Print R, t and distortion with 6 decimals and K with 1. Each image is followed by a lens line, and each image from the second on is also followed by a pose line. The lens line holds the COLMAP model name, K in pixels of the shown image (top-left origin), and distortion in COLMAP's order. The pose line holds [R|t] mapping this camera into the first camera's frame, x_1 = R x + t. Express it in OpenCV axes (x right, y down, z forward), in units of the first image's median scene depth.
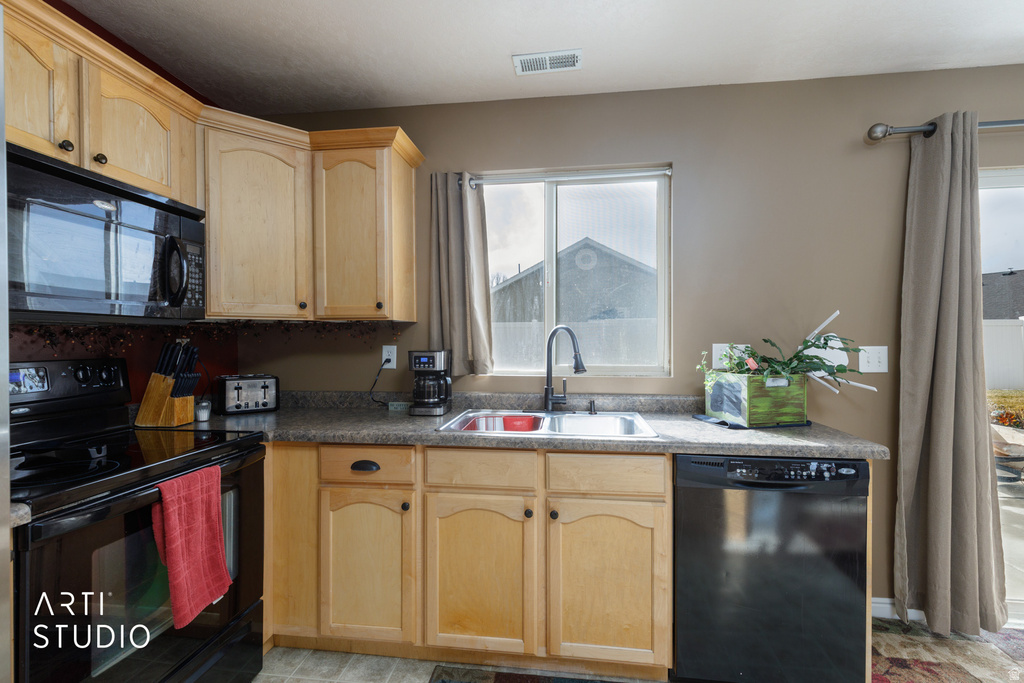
lens RADIAL K [[459.4, 0, 507.9], [0, 459.4, 343.1], [0, 0, 1]] dist [0.009888, -0.002507]
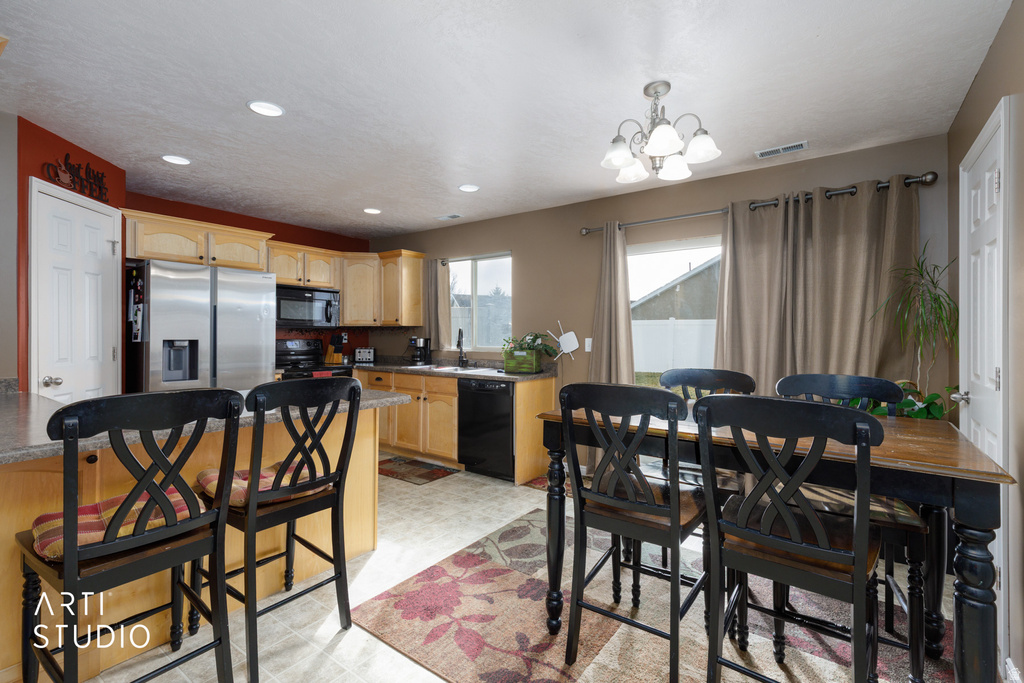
lens RADIAL K [[459.4, 0, 504.5], [0, 459.4, 333.6], [0, 0, 1]] dist [0.009888, -0.002507]
pose [[0.872645, 0.004723, -0.488333, 1.452512], [-0.009892, 0.999919, -0.008006, 0.006557], [0.488256, 0.011817, 0.872621, -0.896568]]
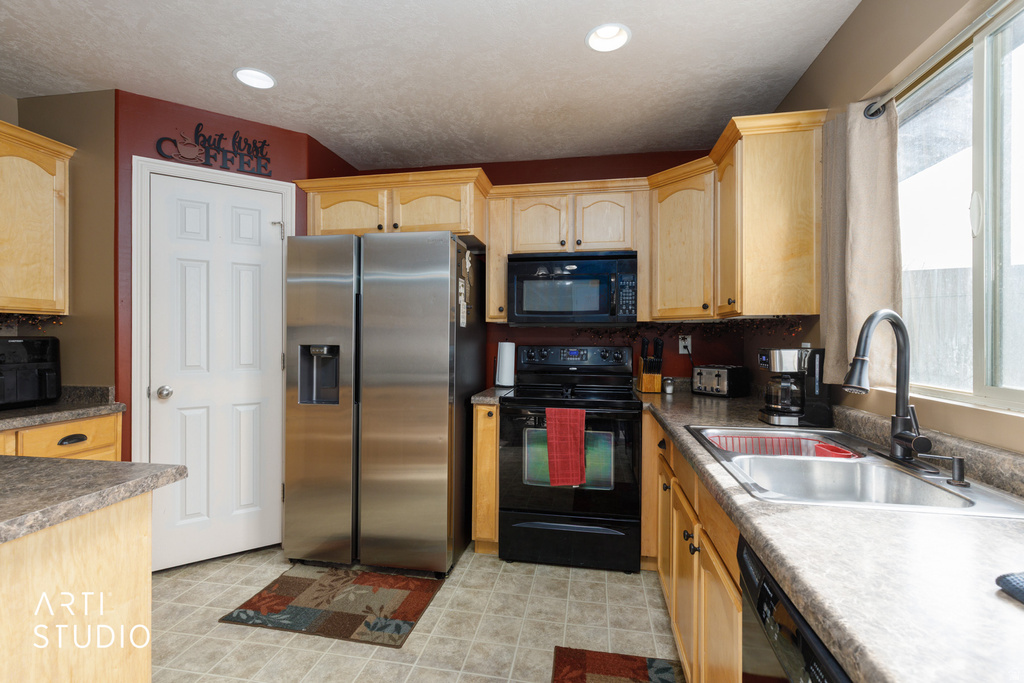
lens RADIAL K [[459.4, 0, 512.6], [0, 459.4, 338.8], [0, 0, 1]] dist [0.009888, -0.002507]
pose [[-0.046388, 0.004928, -0.998911, 0.744588], [-0.011717, 0.999916, 0.005477, -0.000562], [0.998855, 0.011958, -0.046326, 0.570662]]
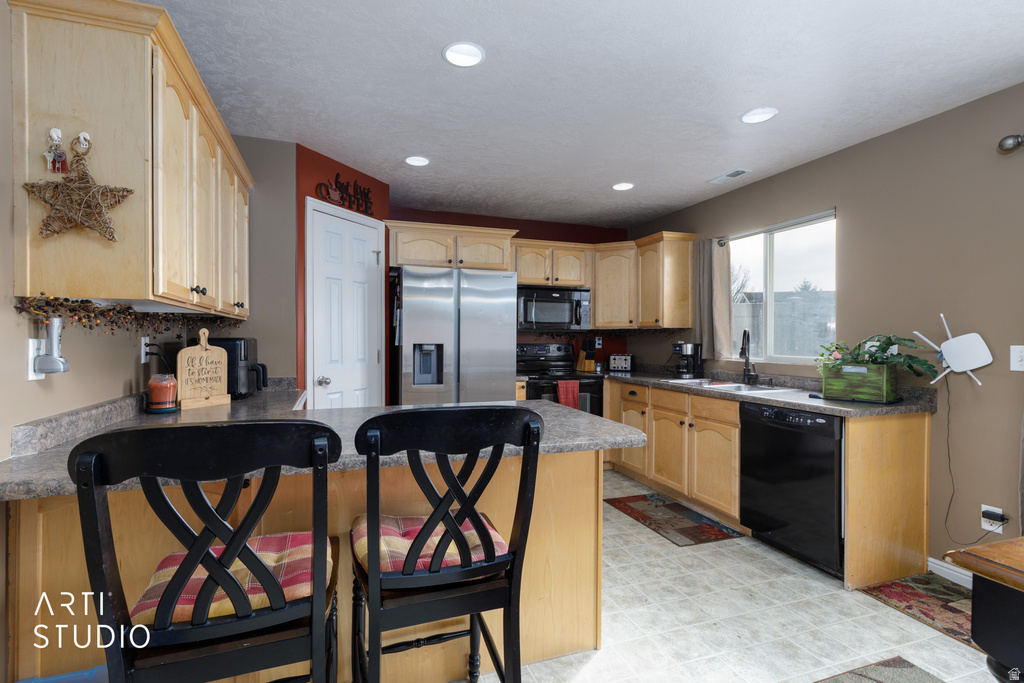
lens RADIAL K [[459.4, 0, 498.2], [0, 459.4, 341.4], [0, 0, 1]] dist [0.009888, -0.002507]
pose [[0.442068, 0.010385, -0.896921, 1.217279], [-0.012385, 0.999908, 0.005473, 0.006565], [0.896896, 0.008689, 0.442156, -0.510796]]
